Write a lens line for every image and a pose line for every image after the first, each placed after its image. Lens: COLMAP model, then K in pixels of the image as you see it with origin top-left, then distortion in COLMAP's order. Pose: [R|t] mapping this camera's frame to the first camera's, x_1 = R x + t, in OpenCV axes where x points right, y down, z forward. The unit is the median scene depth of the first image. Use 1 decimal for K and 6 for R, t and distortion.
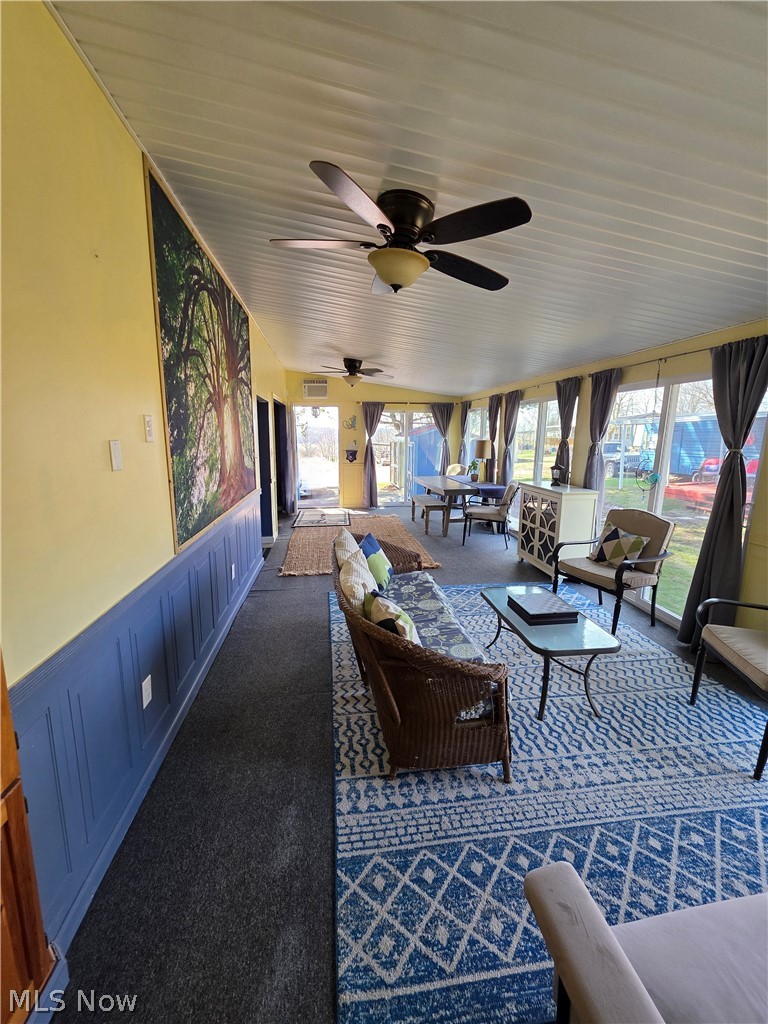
lens RADIAL K [[408.3, 0, 382.6], [0, 408.3, 511.1], [0, 0, 1]] dist [-0.001671, 0.001025]
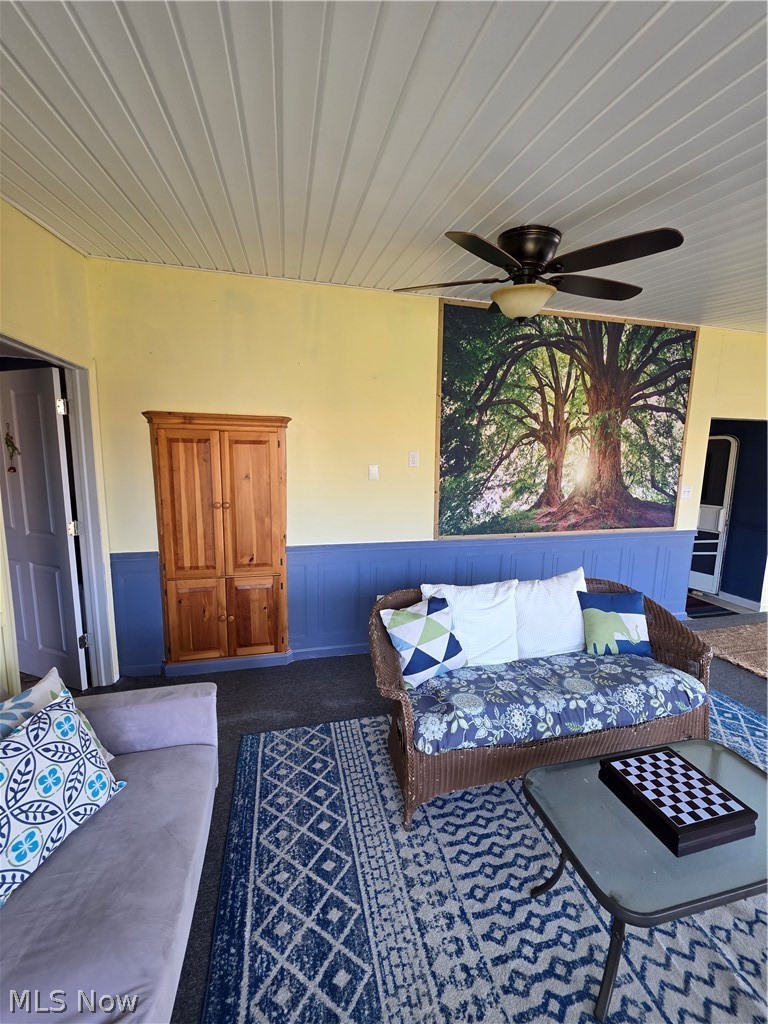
lens RADIAL K [[408.3, 0, 385.2], [0, 408.3, 511.9], [0, 0, 1]] dist [-0.001671, 0.001025]
pose [[0.112765, 0.130418, -0.985025, 1.117077], [-0.194378, 0.975090, 0.106850, -0.142543], [0.974424, 0.179418, 0.135307, 0.677573]]
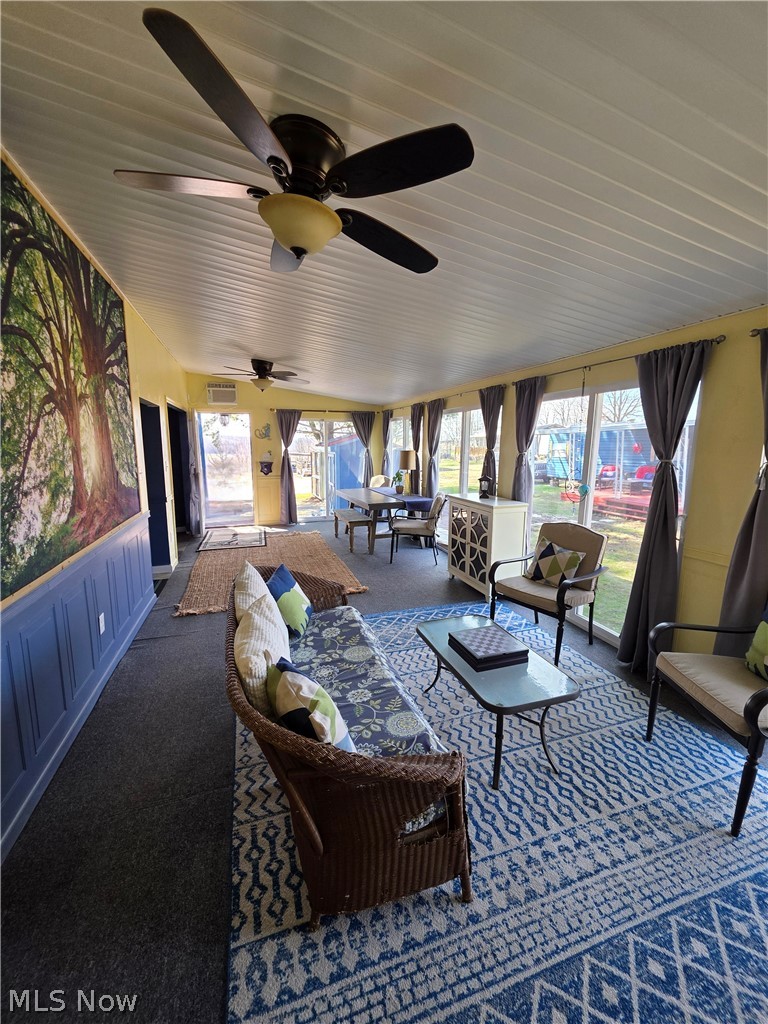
lens RADIAL K [[408.3, 0, 382.7], [0, 408.3, 512.5], [0, 0, 1]] dist [-0.001671, 0.001025]
pose [[0.982279, -0.032838, 0.184524, 0.032778], [0.036425, 0.999207, -0.016079, -0.051849], [-0.183850, 0.022515, 0.982696, 0.259027]]
